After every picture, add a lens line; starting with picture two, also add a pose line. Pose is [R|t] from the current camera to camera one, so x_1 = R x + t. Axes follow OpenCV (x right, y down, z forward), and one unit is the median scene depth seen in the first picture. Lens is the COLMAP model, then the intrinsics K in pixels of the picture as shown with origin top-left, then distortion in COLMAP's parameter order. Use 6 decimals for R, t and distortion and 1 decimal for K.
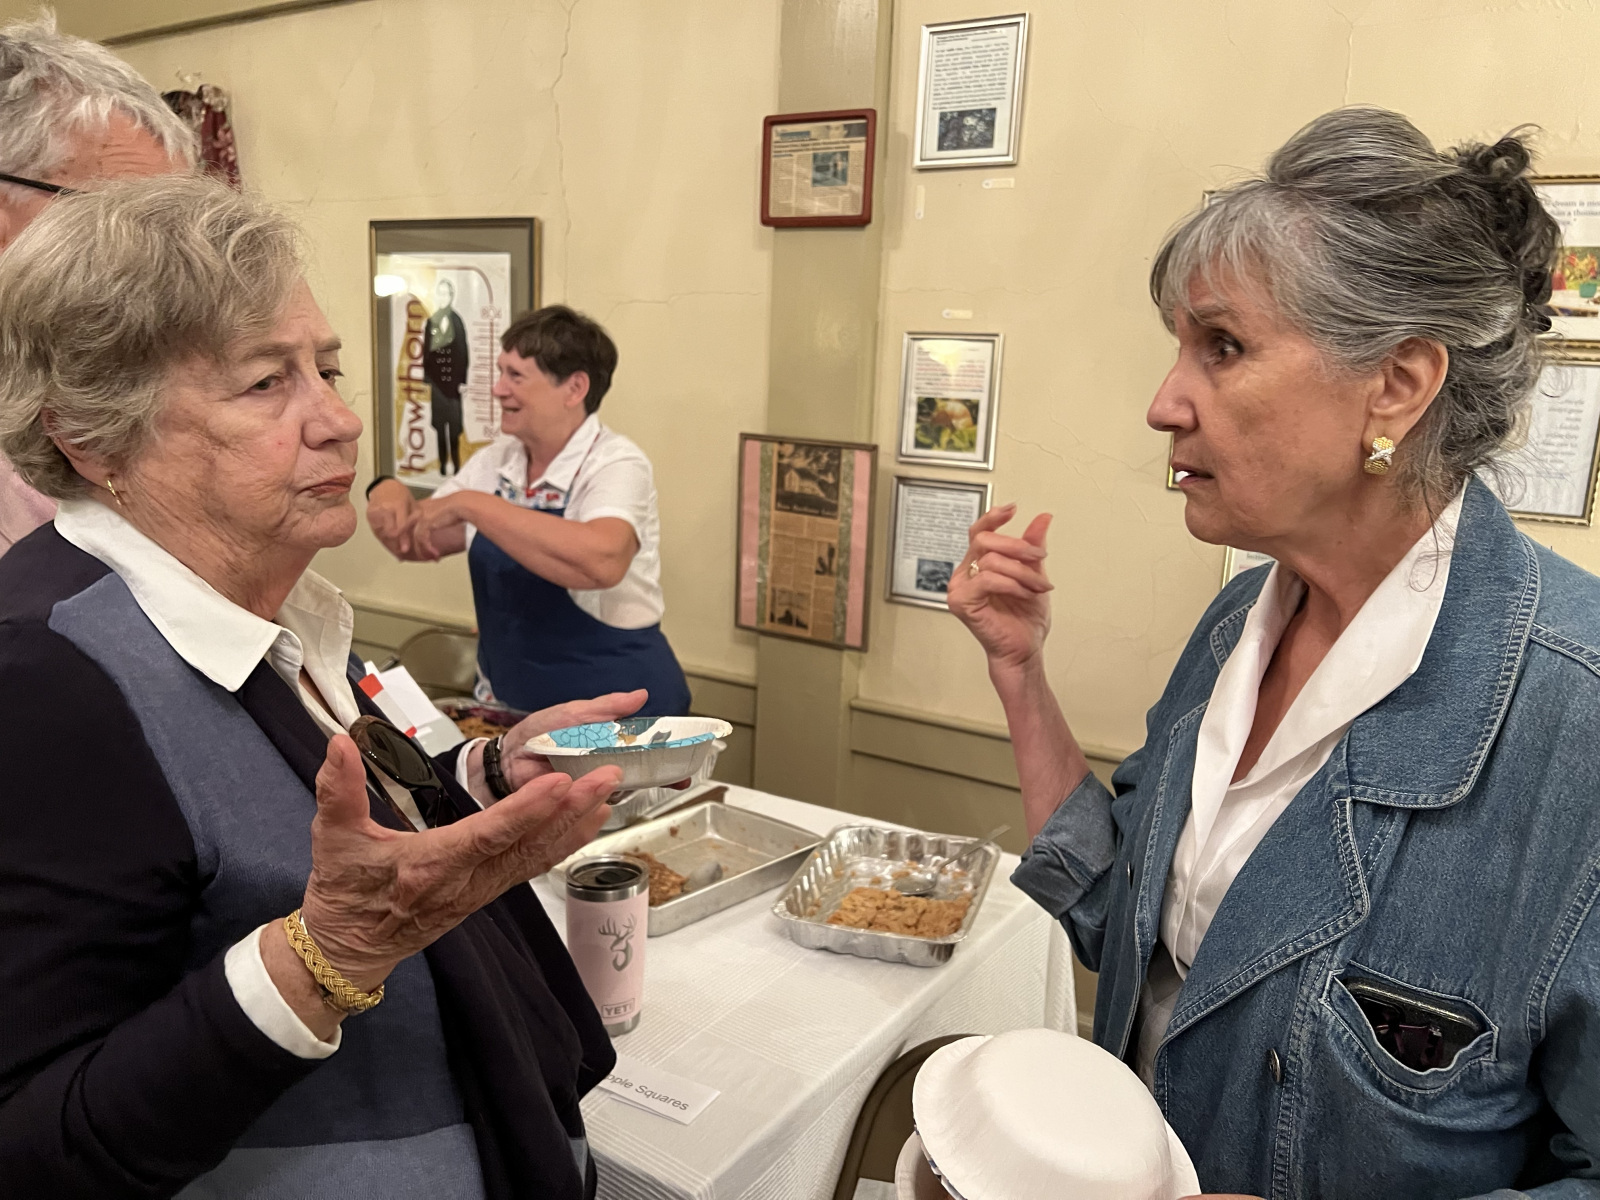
lens RADIAL K [[1203.3, 0, 797.1], [0, 1203.3, 610.0], [0, 0, 1]] dist [0.003360, -0.012126]
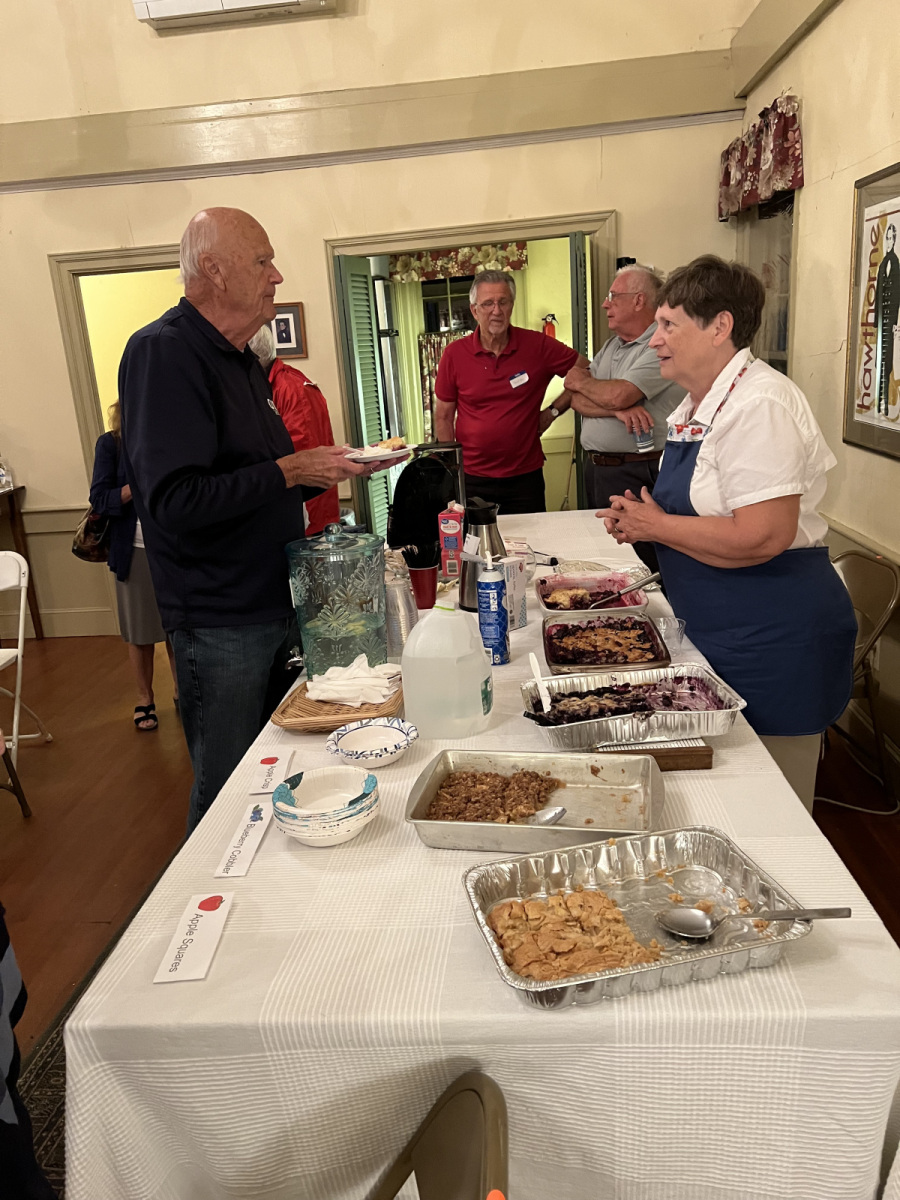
lens RADIAL K [[902.5, 0, 450.0], [0, 902.5, 600.0], [0, 0, 1]] dist [0.003360, -0.012126]
pose [[0.479001, 0.153878, -0.864222, 0.246473], [-0.069194, 0.988071, 0.137579, -0.029561], [0.875083, -0.006101, 0.483935, 0.264462]]
